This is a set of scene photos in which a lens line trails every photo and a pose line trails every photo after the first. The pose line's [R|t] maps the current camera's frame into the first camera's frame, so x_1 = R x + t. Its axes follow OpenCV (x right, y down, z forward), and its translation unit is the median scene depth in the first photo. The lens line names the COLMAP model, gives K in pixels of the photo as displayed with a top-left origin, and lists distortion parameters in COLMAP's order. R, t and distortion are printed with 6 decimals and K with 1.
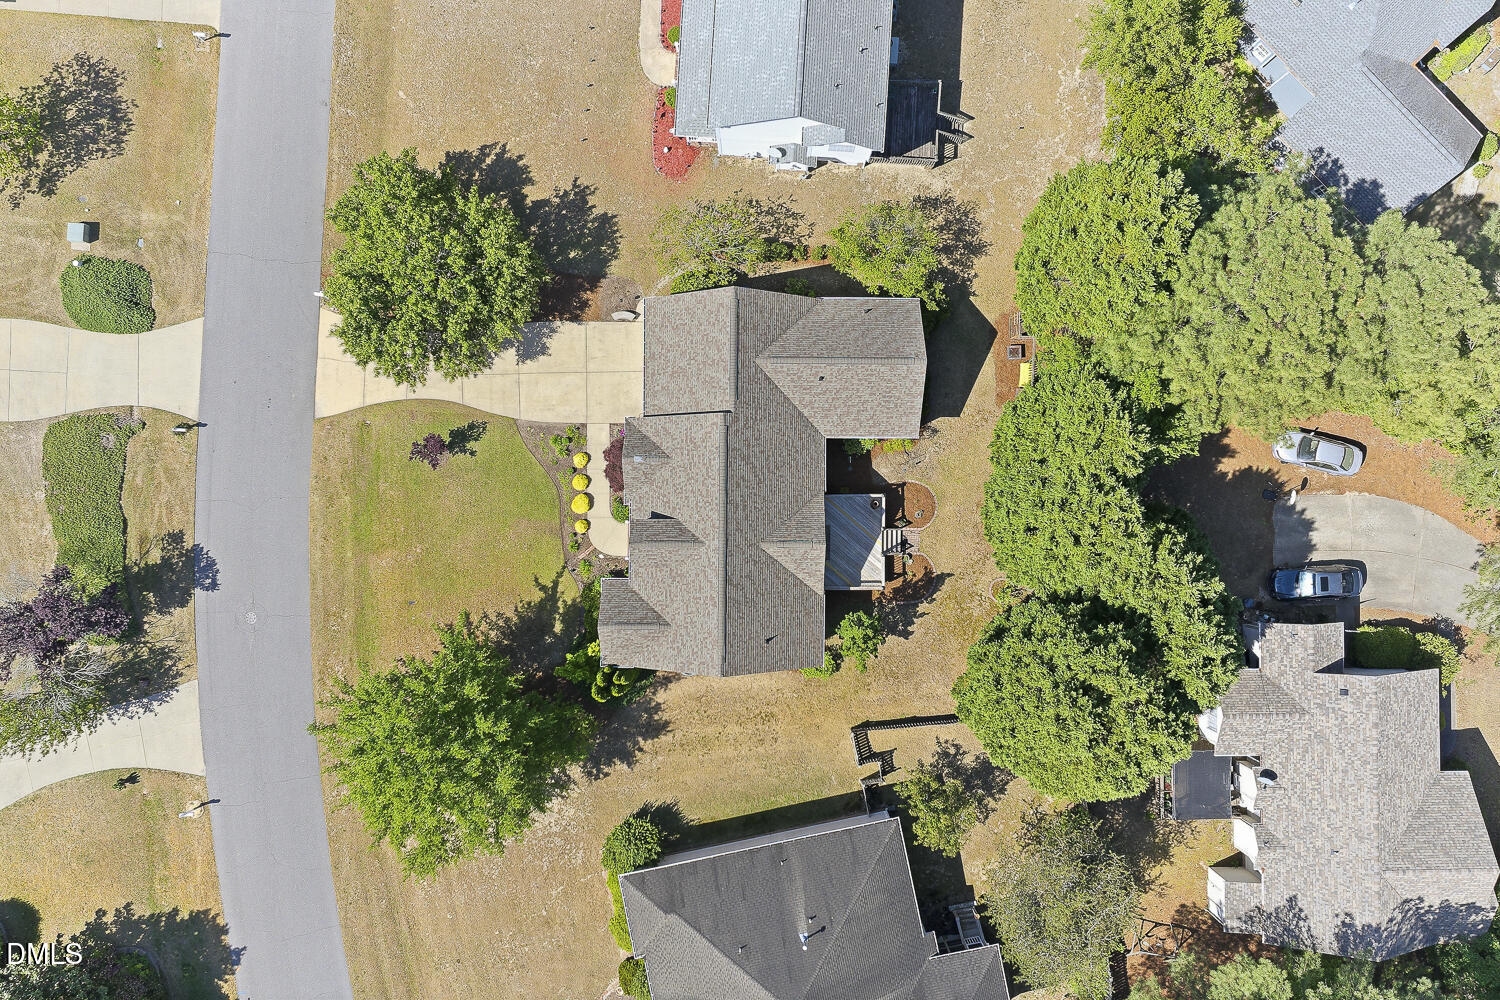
lens RADIAL K [[1228.4, 0, 750.2], [0, 1228.4, 498.5], [0, 0, 1]] dist [0.001021, -0.007723]
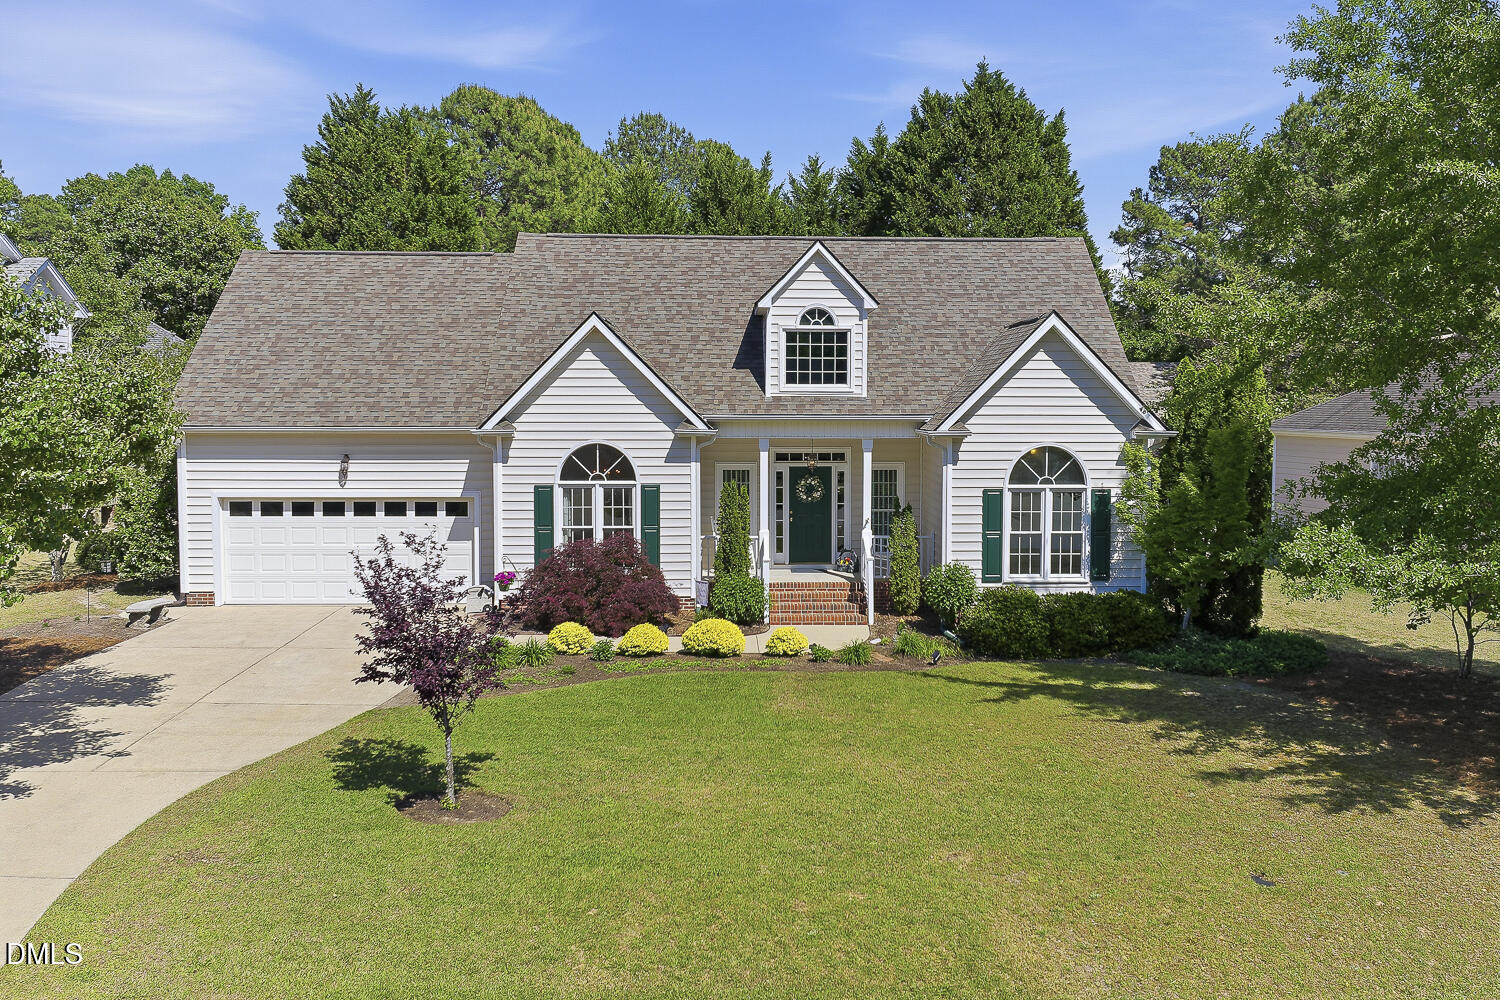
lens RADIAL K [[1293.2, 0, 799.2], [0, 1293.2, 474.2], [0, 0, 1]] dist [-0.002663, 0.004363]
pose [[-0.057387, -0.057975, 0.996667, -0.456363], [0.998141, 0.017214, 0.058473, 0.006050], [-0.020547, 0.998170, 0.056879, 0.935515]]
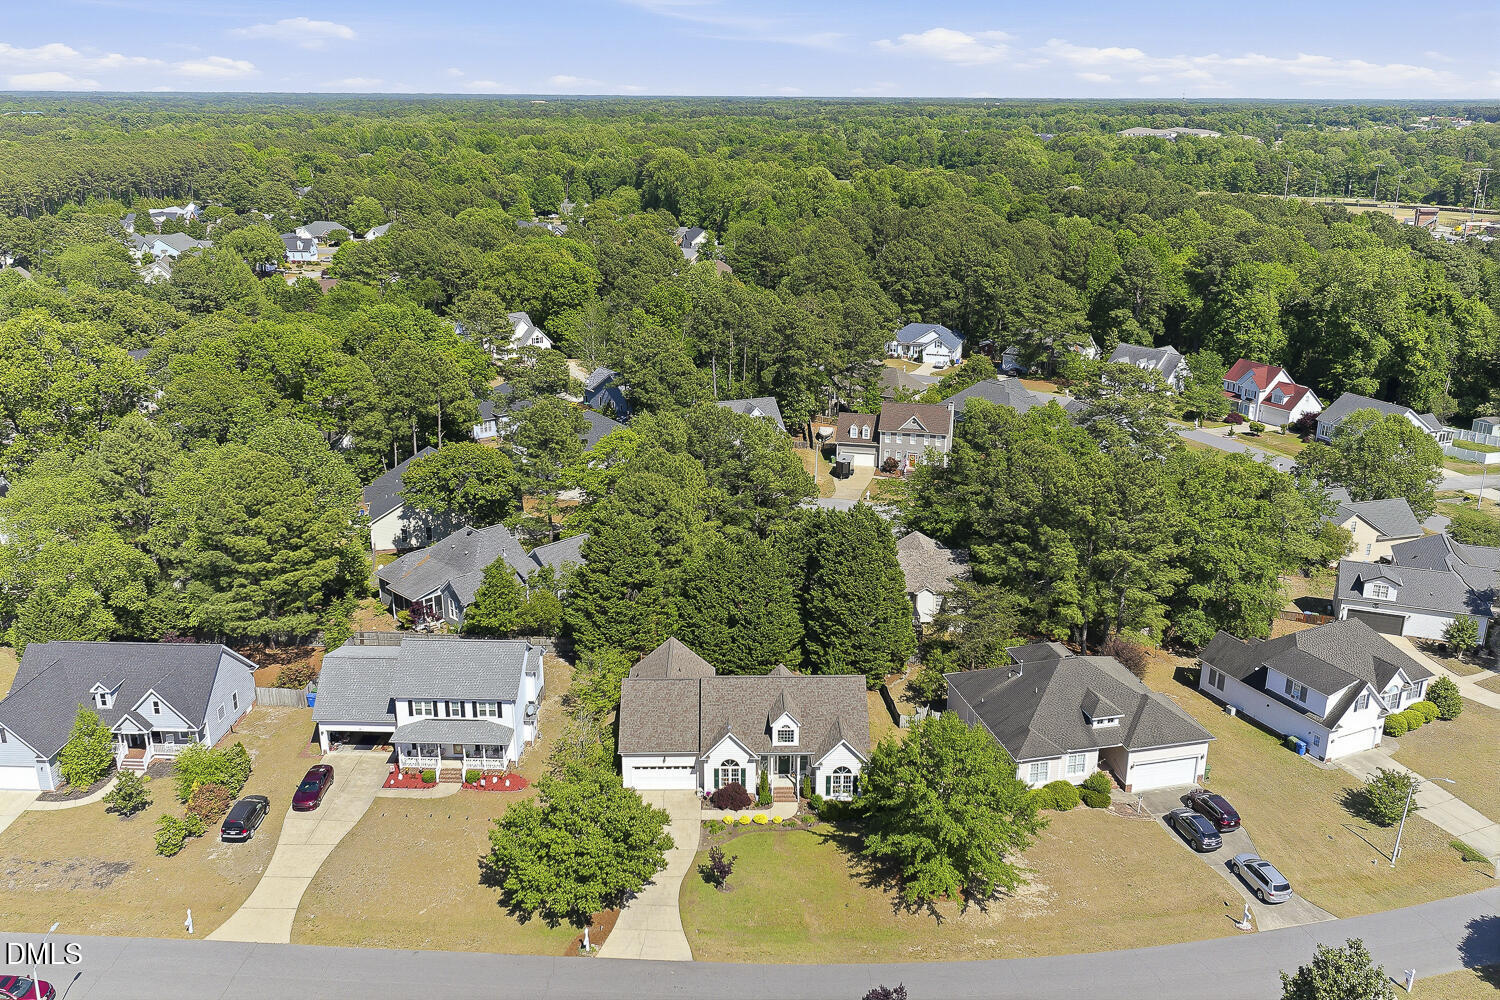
lens RADIAL K [[1228.4, 0, 757.3], [0, 1228.4, 502.6], [0, 0, 1]] dist [0.001021, -0.007723]
pose [[-0.029049, -0.315255, 0.948562, -1.303020], [0.999318, 0.012496, 0.034756, -0.050417], [-0.022810, 0.948925, 0.314677, 0.243658]]
